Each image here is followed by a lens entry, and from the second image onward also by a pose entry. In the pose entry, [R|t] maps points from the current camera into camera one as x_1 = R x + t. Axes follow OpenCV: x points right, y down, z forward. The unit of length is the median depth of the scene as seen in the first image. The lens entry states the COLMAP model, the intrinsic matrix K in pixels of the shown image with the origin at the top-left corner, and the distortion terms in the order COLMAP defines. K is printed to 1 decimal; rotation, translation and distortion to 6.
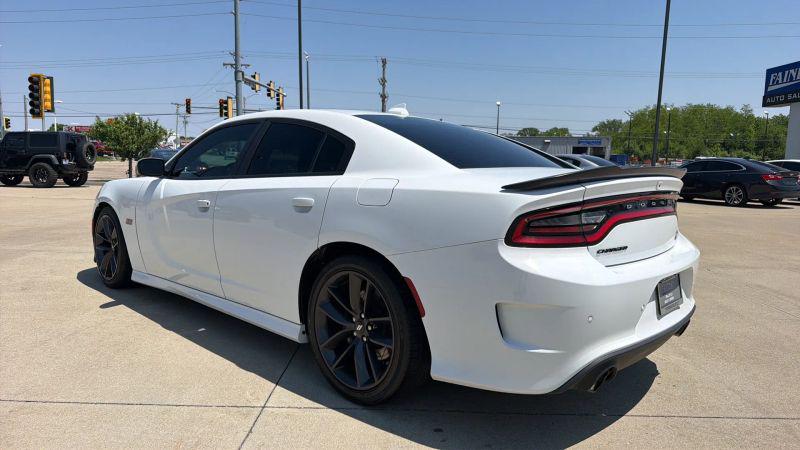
lens RADIAL K [[536.9, 0, 396.9], [0, 536.9, 228.9], [0, 0, 1]] dist [0.067046, -0.086539]
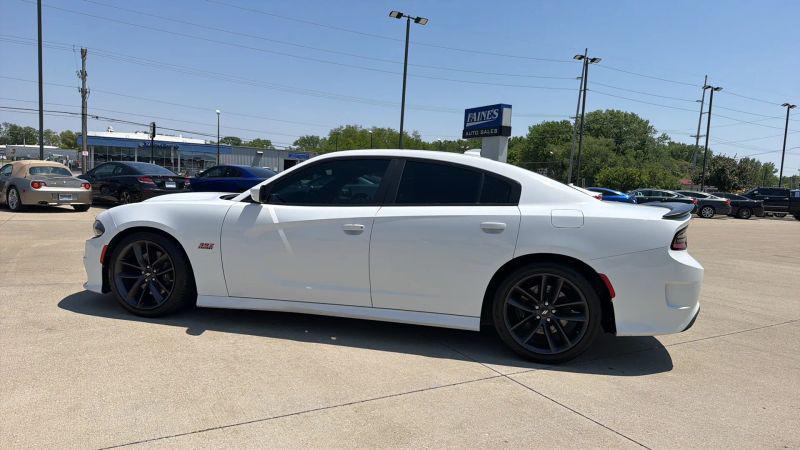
lens RADIAL K [[536.9, 0, 391.8], [0, 536.9, 229.3], [0, 0, 1]] dist [0.067046, -0.086539]
pose [[0.859726, -0.023660, 0.510206, -0.190404], [0.032314, 0.999445, -0.008103, -0.006685], [-0.509732, 0.023453, 0.860014, -0.007569]]
